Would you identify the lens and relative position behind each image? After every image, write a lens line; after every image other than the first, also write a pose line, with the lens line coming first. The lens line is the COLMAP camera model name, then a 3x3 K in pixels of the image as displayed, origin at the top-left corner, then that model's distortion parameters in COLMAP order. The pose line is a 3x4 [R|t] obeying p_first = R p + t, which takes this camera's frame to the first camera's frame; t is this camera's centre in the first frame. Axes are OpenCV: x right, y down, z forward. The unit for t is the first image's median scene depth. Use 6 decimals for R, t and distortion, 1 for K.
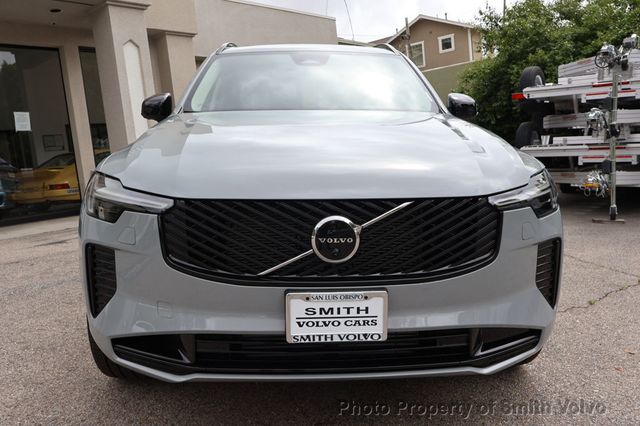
lens RADIAL K [[546.1, 0, 320.1], [0, 546.1, 215.1], [0, 0, 1]] dist [-0.005568, -0.002406]
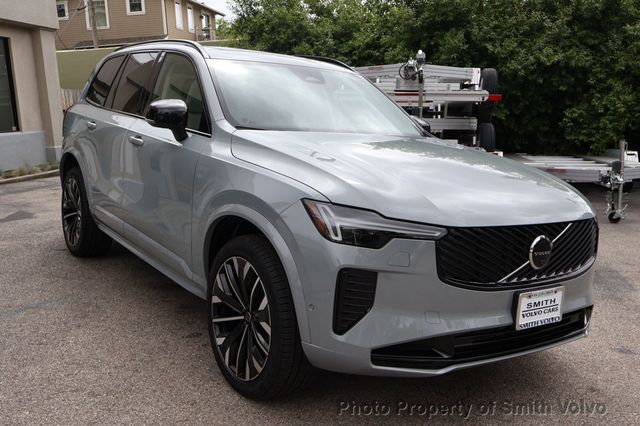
lens RADIAL K [[630.5, 0, 320.8], [0, 630.5, 212.7], [0, 0, 1]] dist [0.017112, 0.000000]
pose [[0.848173, -0.028438, 0.528956, -1.278991], [0.019081, 0.999550, 0.023142, -0.103312], [-0.529376, -0.009536, 0.848334, -0.071054]]
